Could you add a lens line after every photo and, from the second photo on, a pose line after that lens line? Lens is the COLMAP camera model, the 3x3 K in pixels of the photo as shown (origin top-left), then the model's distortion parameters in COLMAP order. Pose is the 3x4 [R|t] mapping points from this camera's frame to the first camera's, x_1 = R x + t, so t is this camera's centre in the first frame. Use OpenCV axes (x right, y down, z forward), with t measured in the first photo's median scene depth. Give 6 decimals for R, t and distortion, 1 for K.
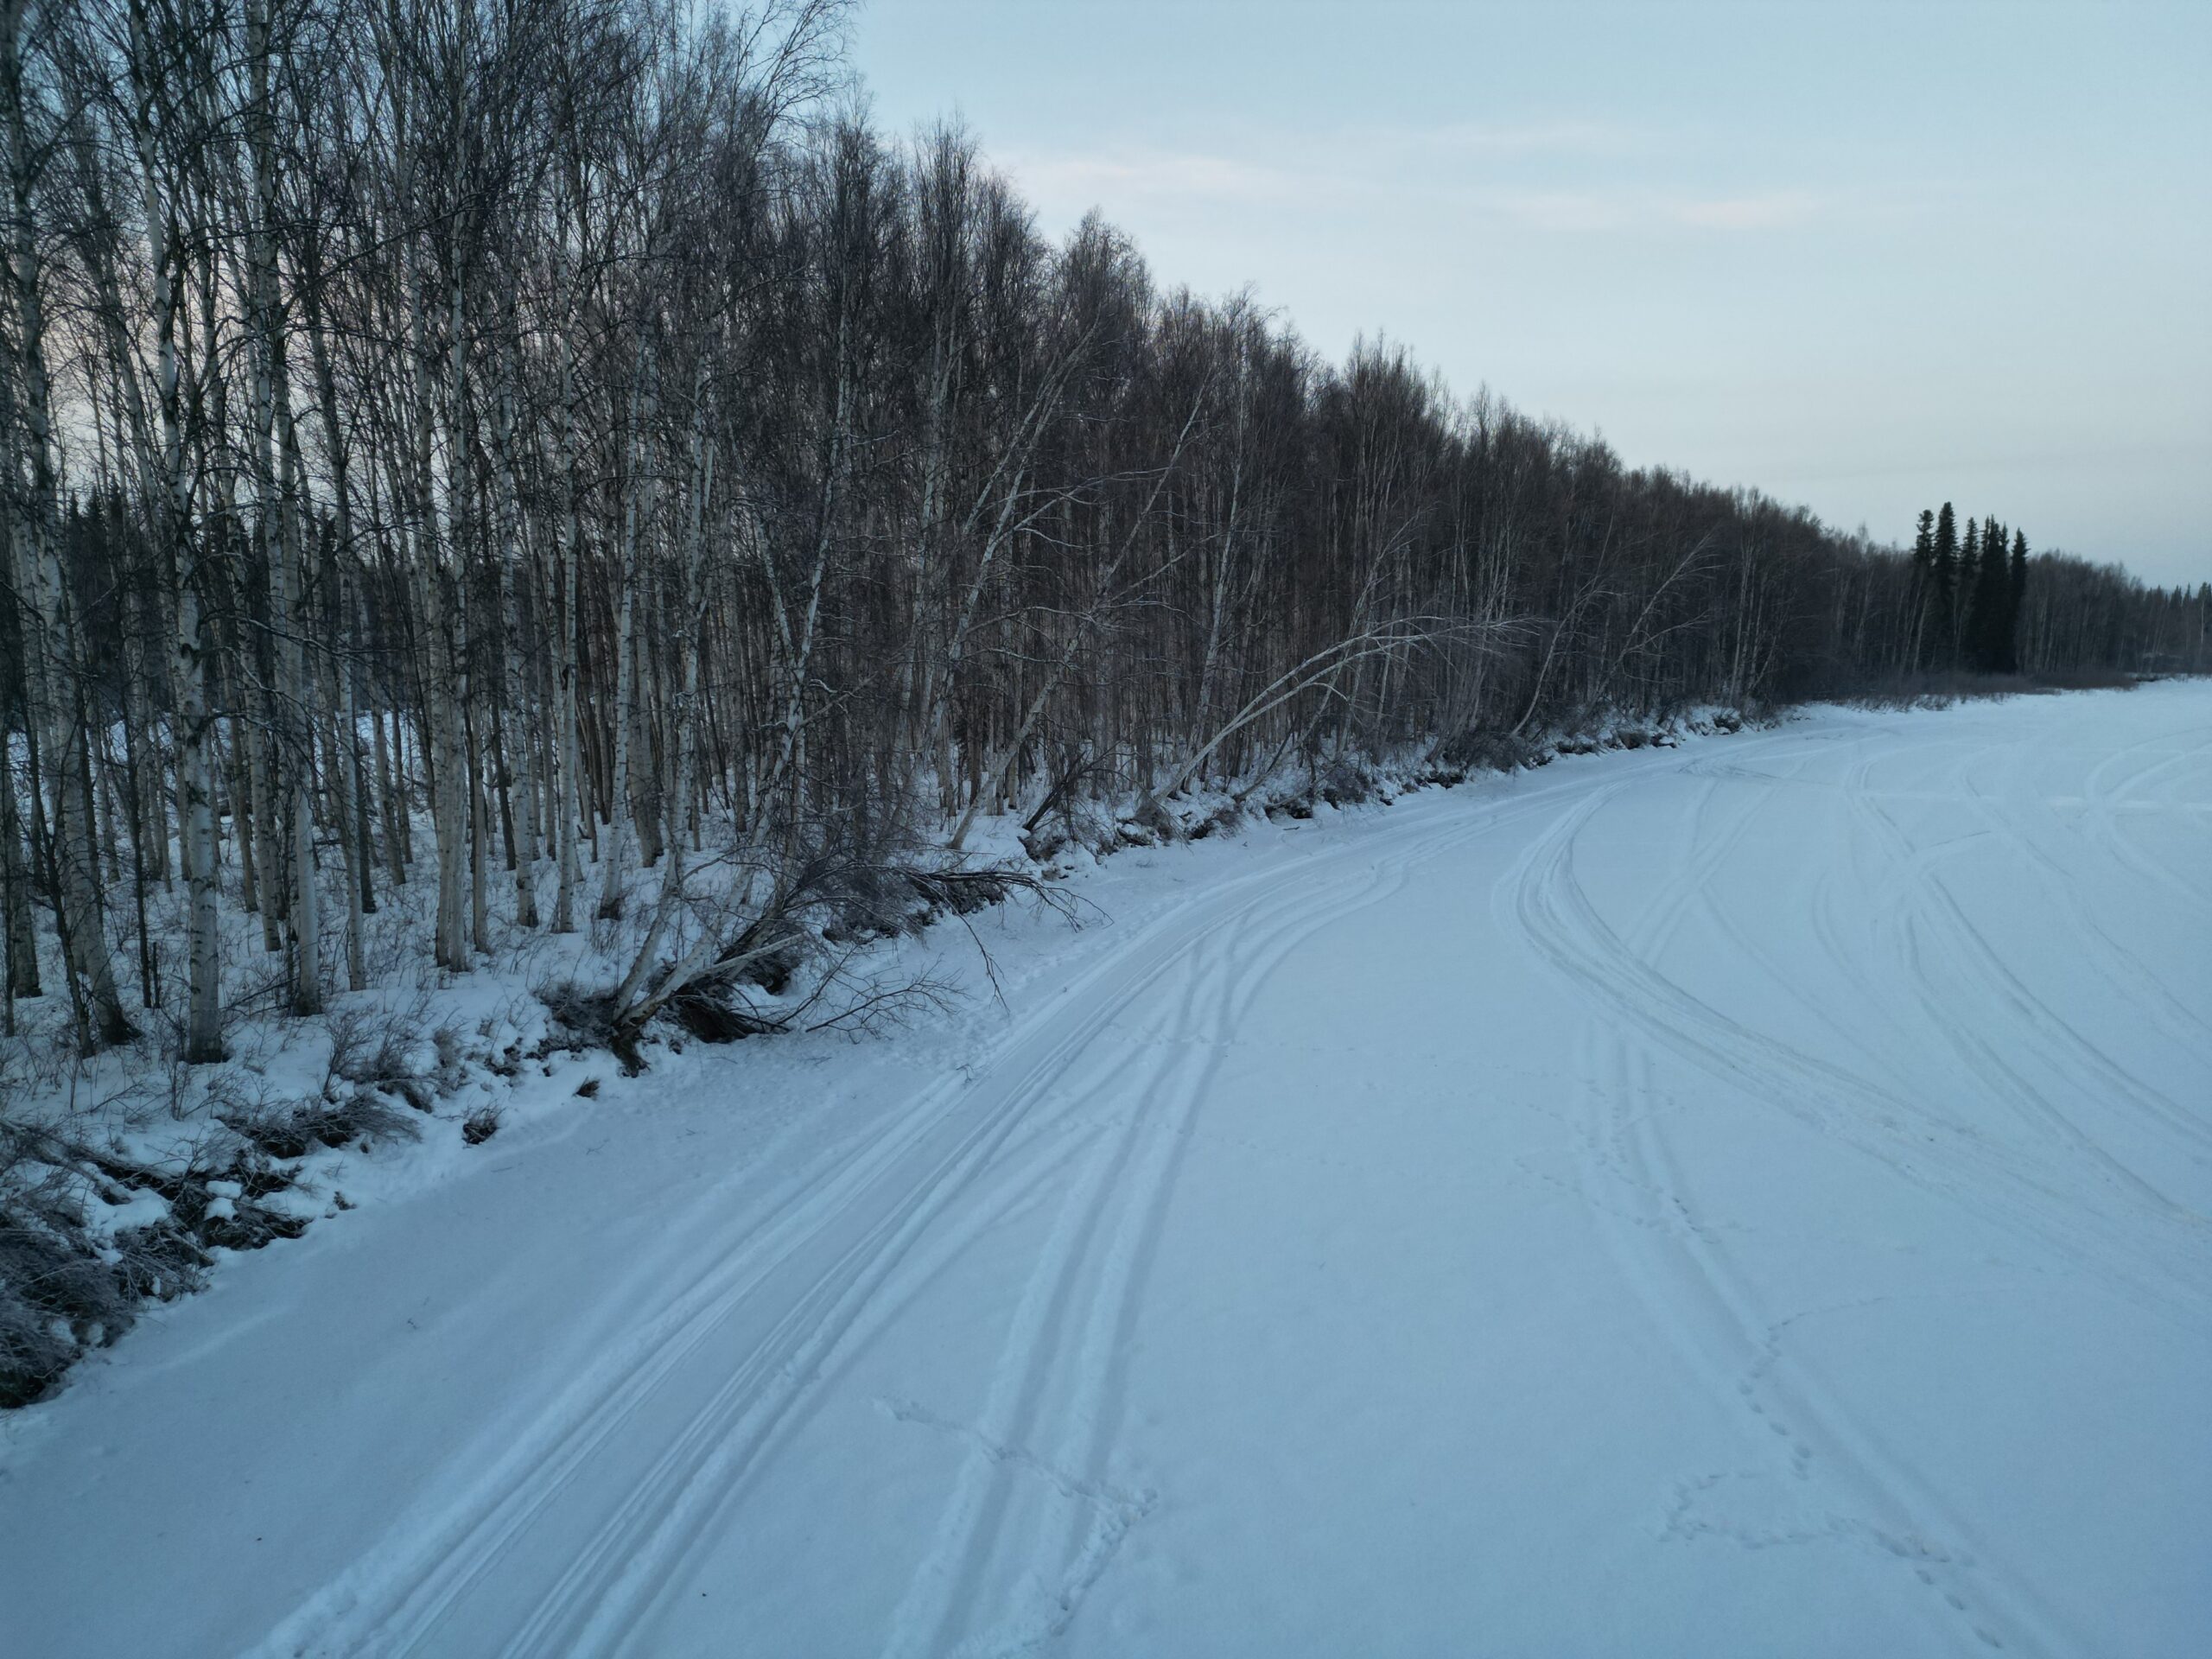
lens RADIAL K [[1543.8, 0, 1107.5], [0, 1543.8, 827.4], [0, 0, 1]] dist [0.087438, -0.066859]
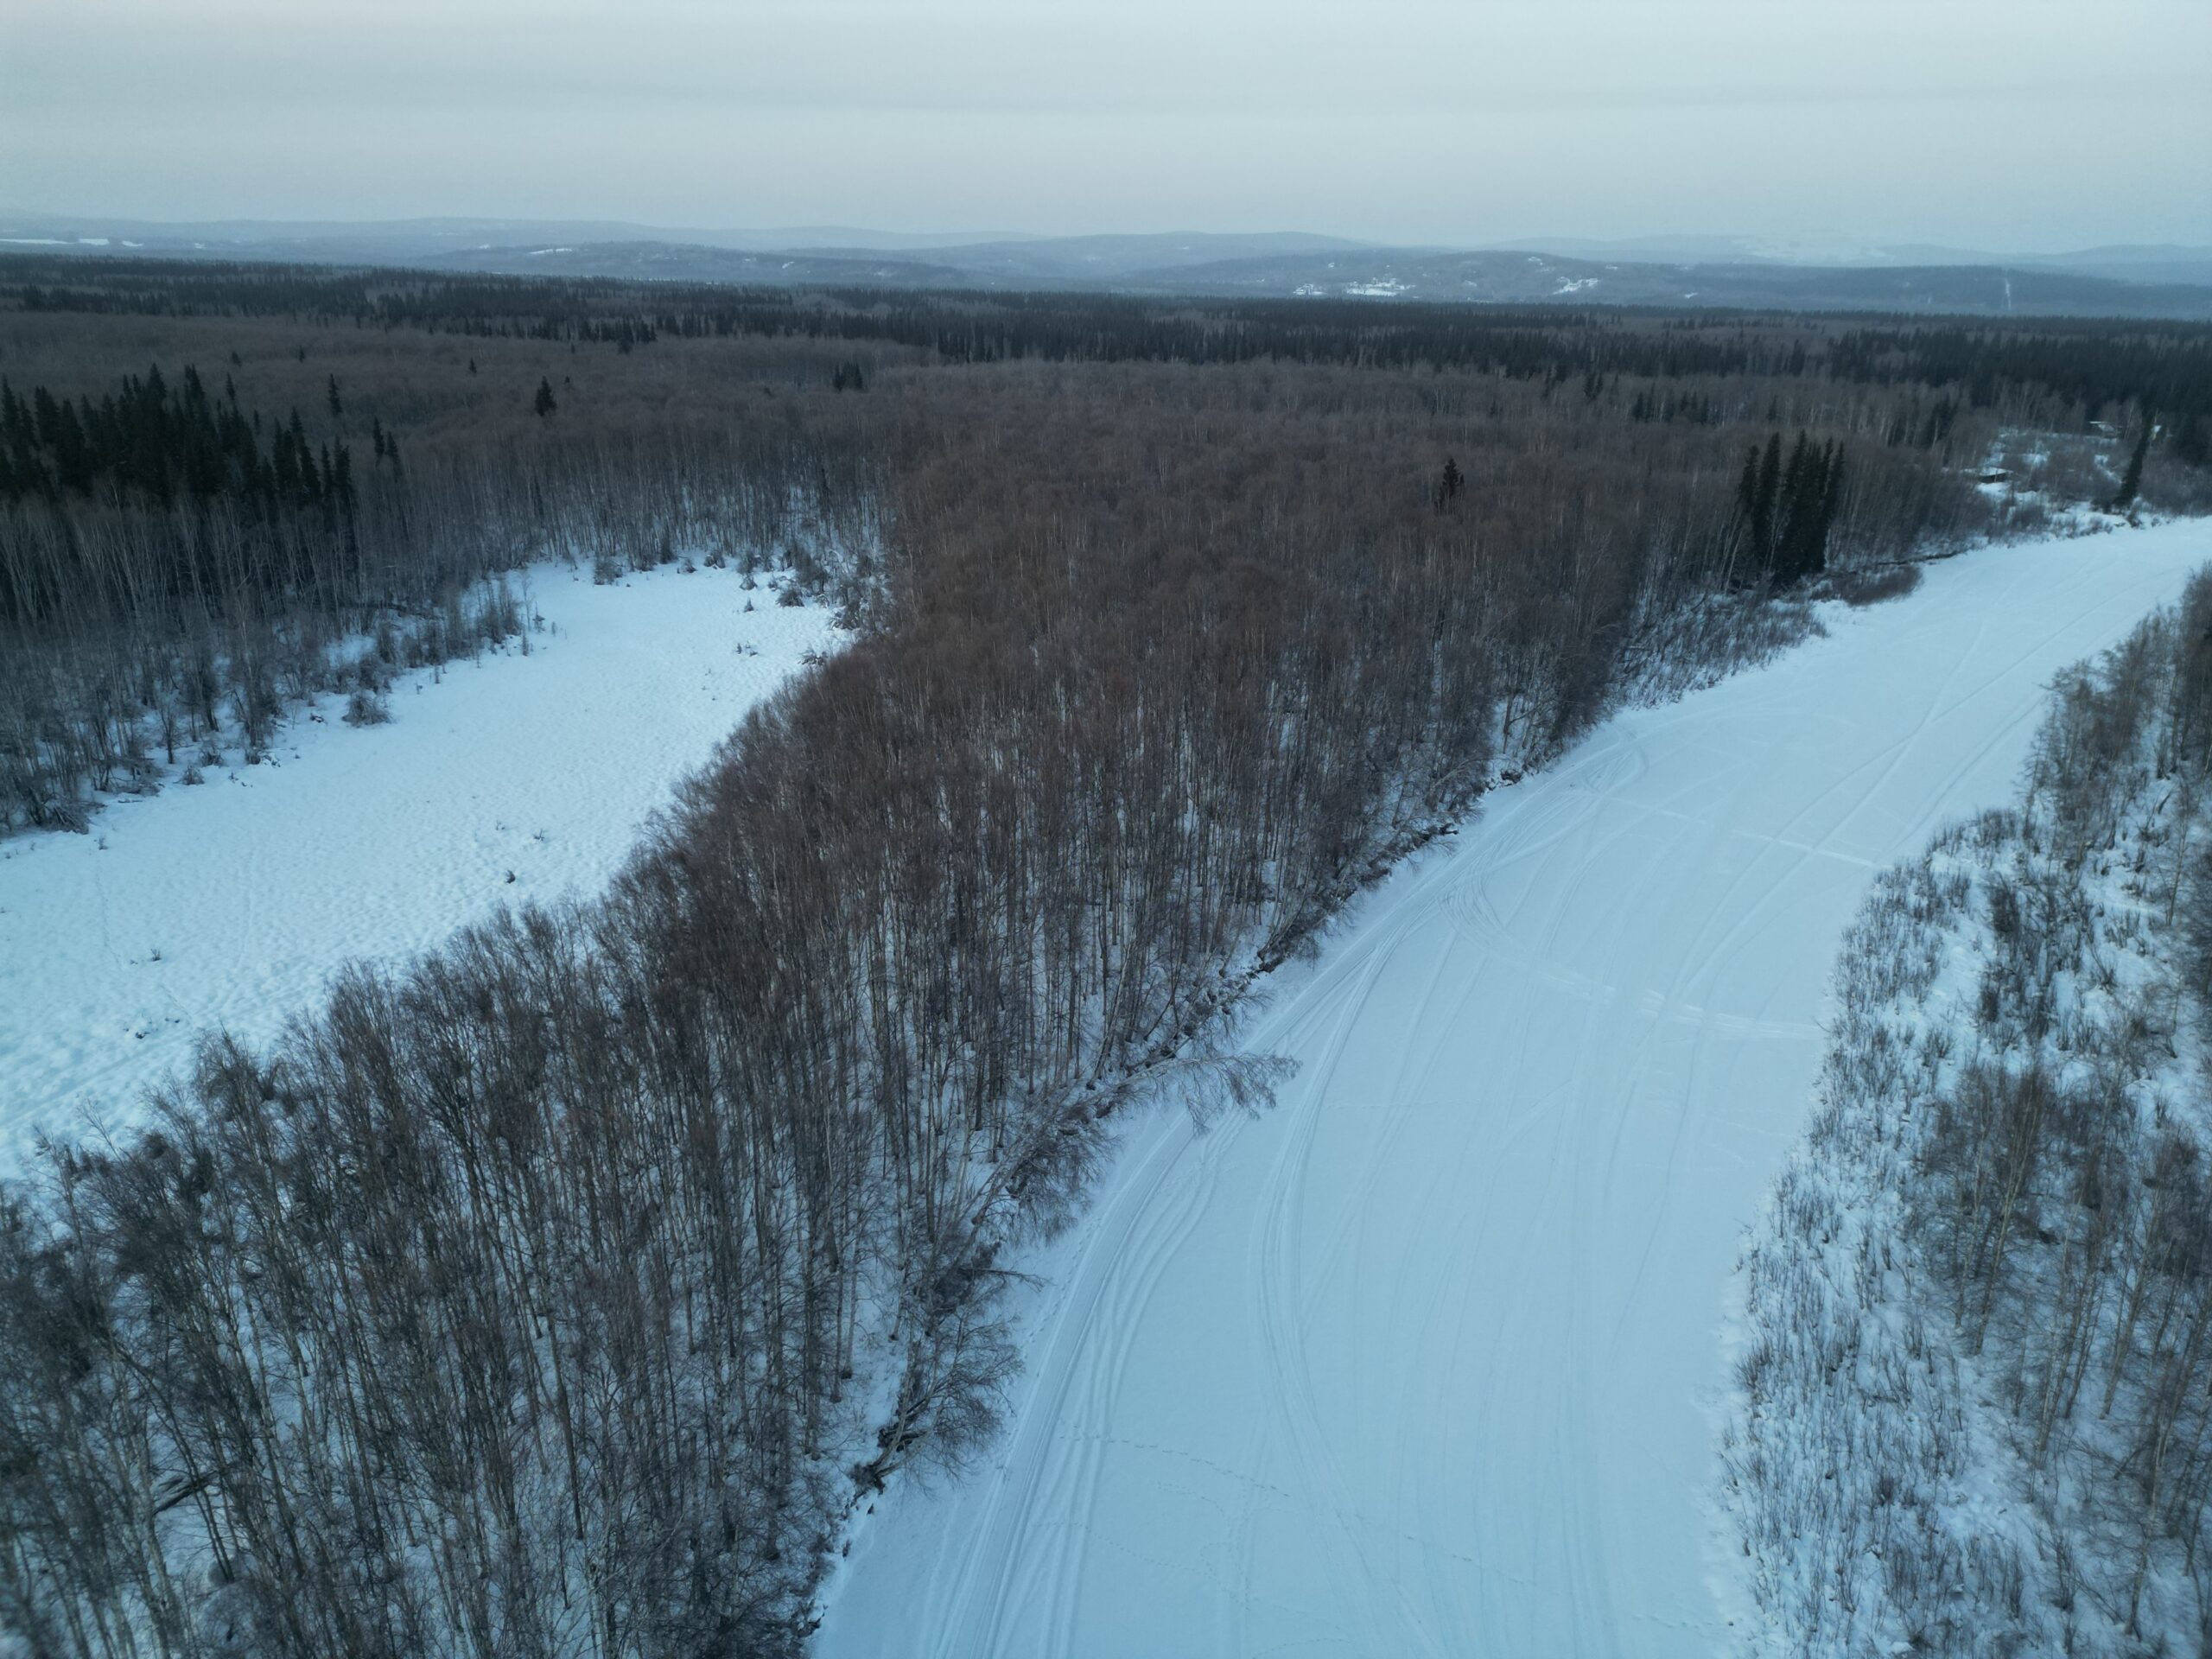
lens RADIAL K [[1543.8, 0, 1102.0], [0, 1543.8, 825.2], [0, 0, 1]] dist [0.087438, -0.066859]
pose [[0.998538, 0.016000, 0.051634, -0.033457], [-0.027120, 0.974561, 0.222475, -0.617867], [-0.046761, -0.223550, 0.973570, -0.542930]]
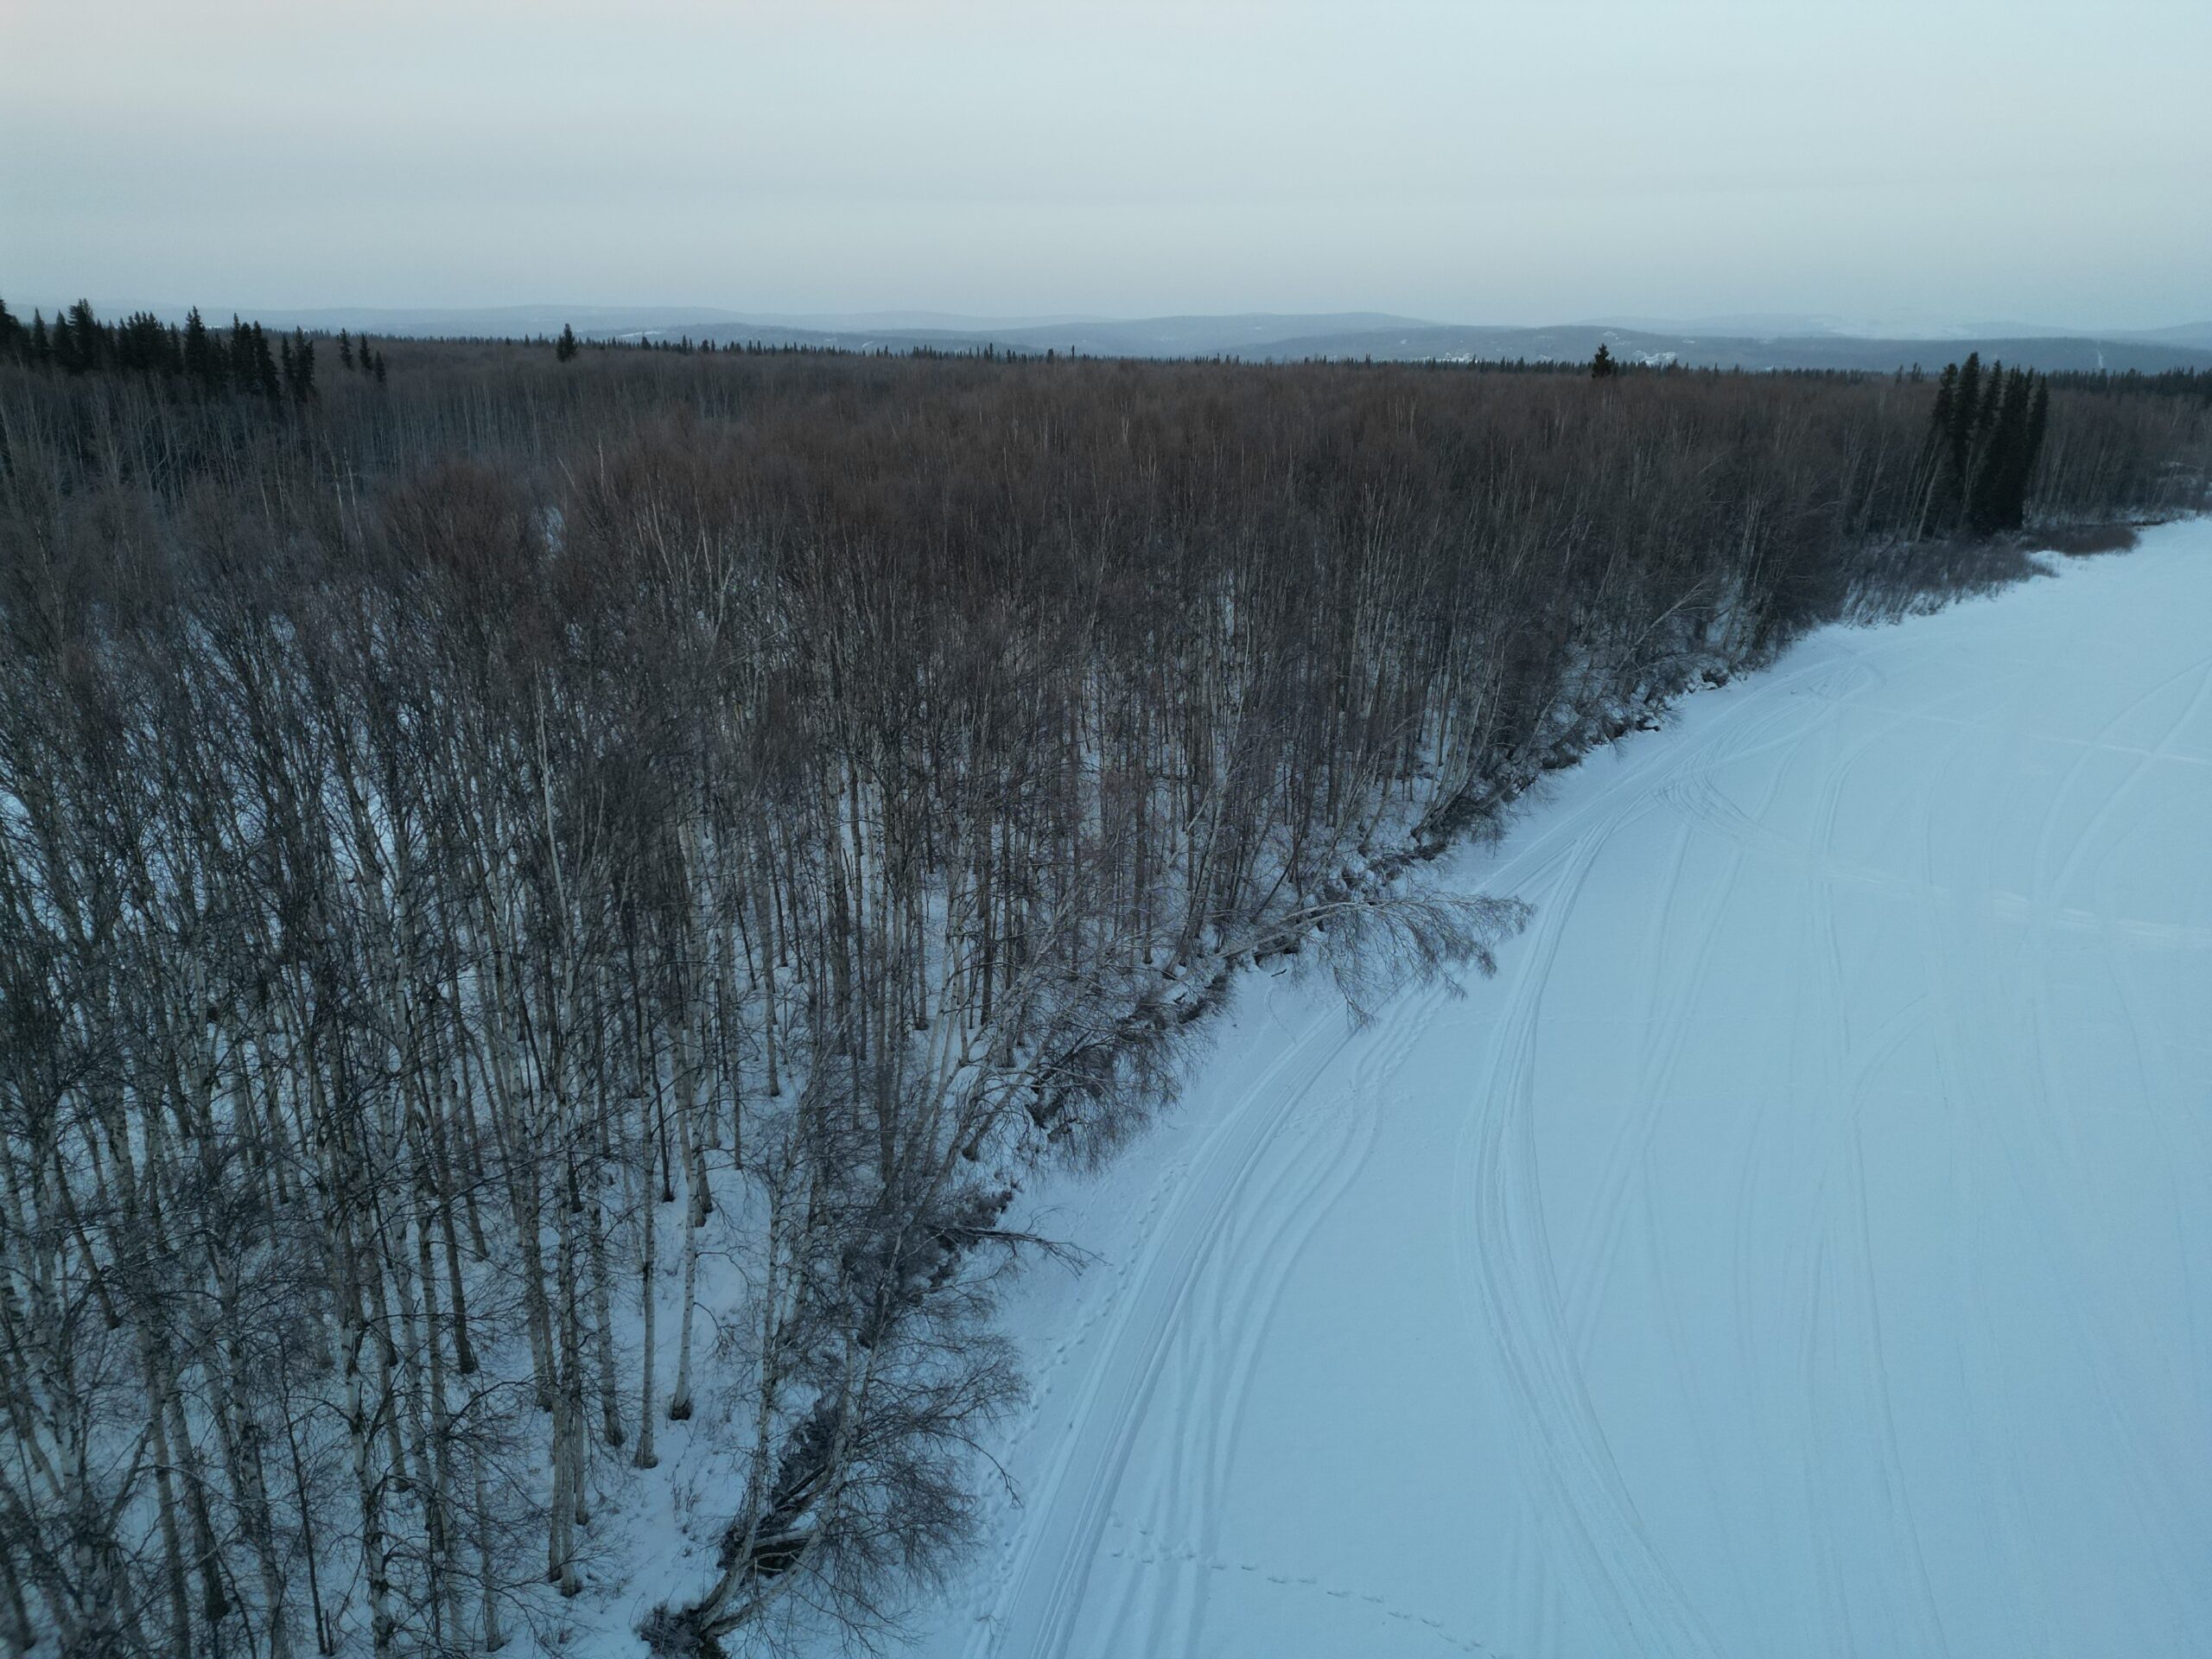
lens RADIAL K [[1543.8, 0, 1104.1], [0, 1543.8, 828.9], [0, 0, 1]] dist [0.087438, -0.066859]
pose [[0.999618, 0.026480, 0.007913, -0.012461], [-0.027467, 0.983586, 0.178338, -0.281334], [-0.003061, -0.178487, 0.983937, -0.034045]]
